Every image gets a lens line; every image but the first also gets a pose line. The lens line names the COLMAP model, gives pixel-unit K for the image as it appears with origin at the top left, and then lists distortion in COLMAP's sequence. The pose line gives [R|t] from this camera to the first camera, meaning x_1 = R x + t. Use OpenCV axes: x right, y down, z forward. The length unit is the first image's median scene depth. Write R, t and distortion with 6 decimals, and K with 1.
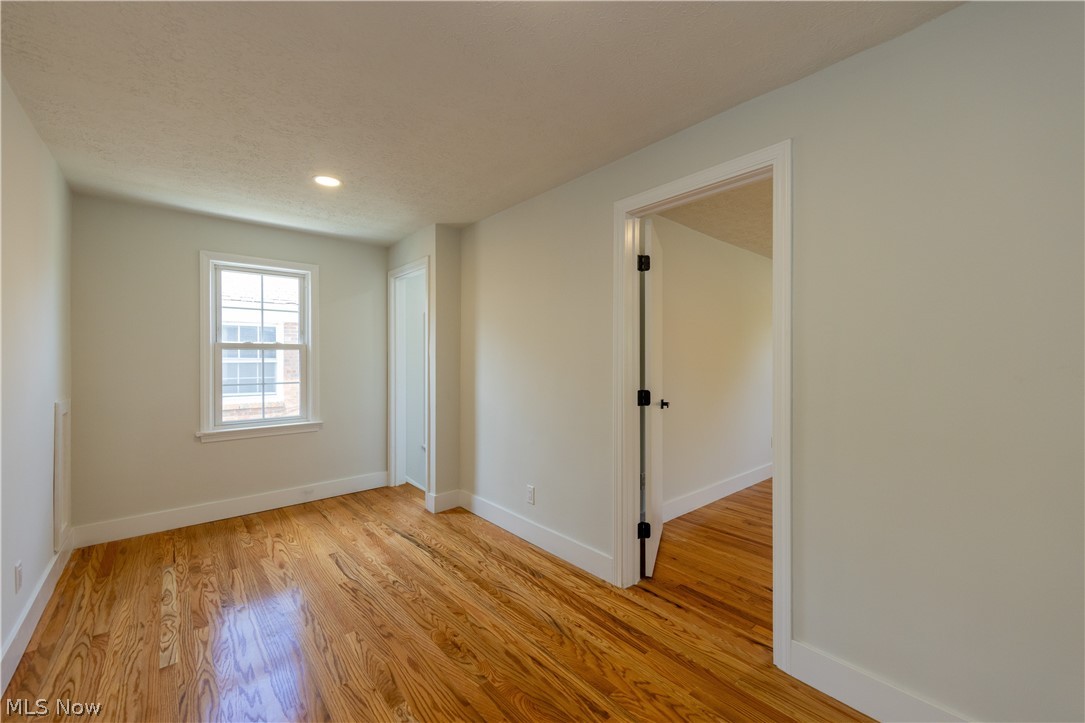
lens RADIAL K [[430.7, 0, 550.9], [0, 430.7, 358.0], [0, 0, 1]] dist [0.005044, -0.000030]
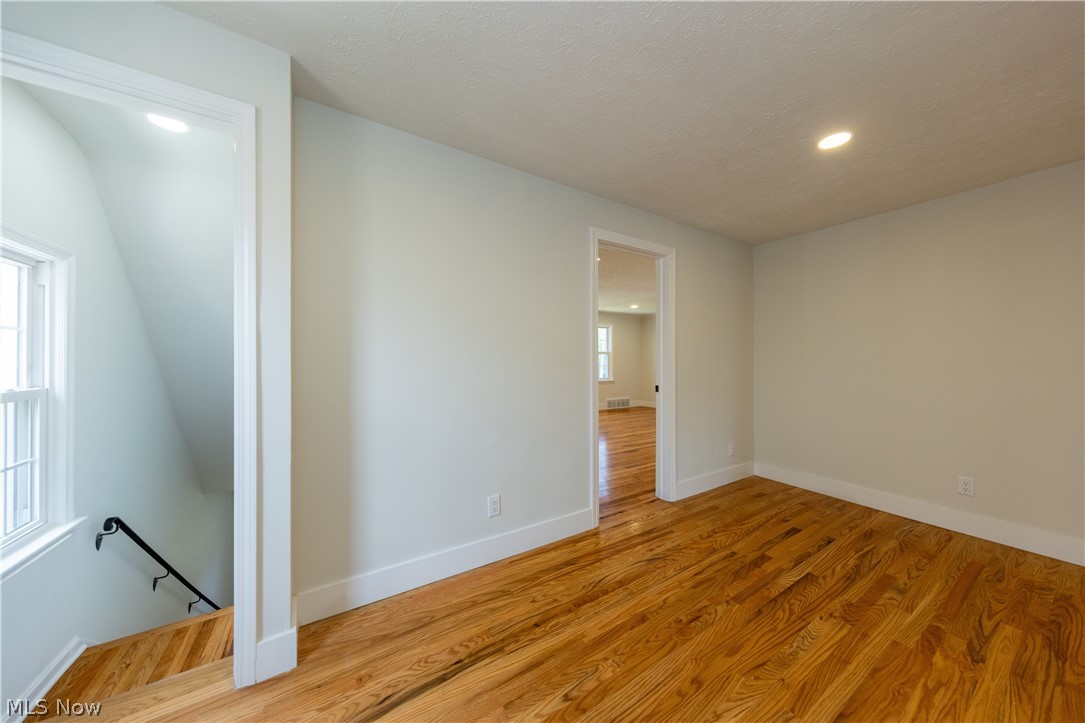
lens RADIAL K [[346.1, 0, 550.3], [0, 346.1, 361.4], [0, 0, 1]] dist [0.000471, -0.000130]
pose [[0.164306, -0.005411, 0.986395, -1.014231], [0.003198, 0.999983, 0.004953, 0.039134], [-0.986404, 0.002340, 0.164321, 1.118506]]
